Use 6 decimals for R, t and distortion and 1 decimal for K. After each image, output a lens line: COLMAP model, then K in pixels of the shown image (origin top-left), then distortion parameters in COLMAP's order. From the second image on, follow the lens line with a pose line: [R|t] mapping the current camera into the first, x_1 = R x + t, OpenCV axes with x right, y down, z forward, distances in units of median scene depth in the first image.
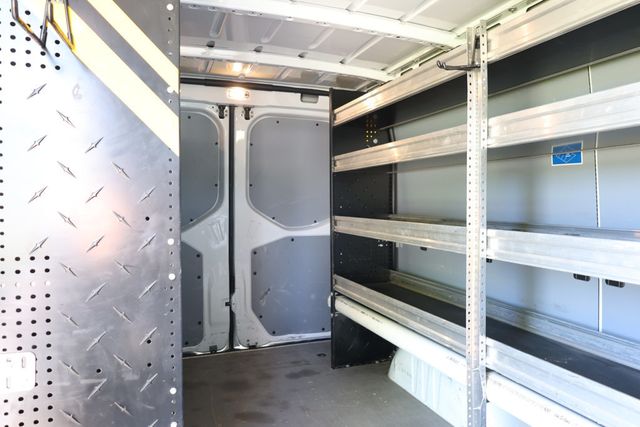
lens RADIAL K [[448.9, 0, 319.6], [0, 448.9, 209.8], [0, 0, 1]] dist [-0.024453, 0.014045]
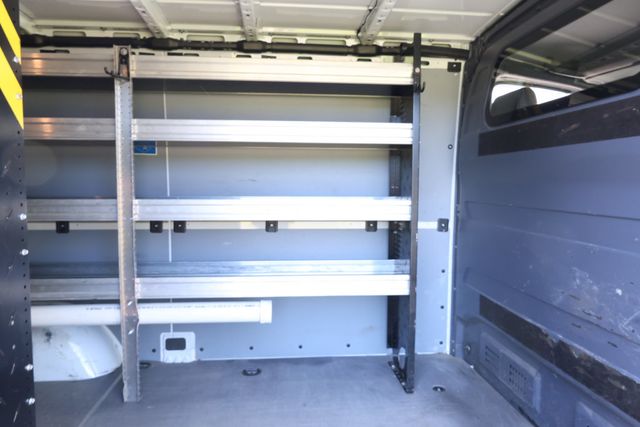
lens RADIAL K [[448.9, 0, 320.1], [0, 448.9, 214.2], [0, 0, 1]] dist [-0.024453, 0.014045]
pose [[0.256594, -0.068592, 0.964082, -0.791124], [0.013113, 0.997634, 0.067489, 0.002811], [-0.966430, -0.004675, 0.256887, 0.089237]]
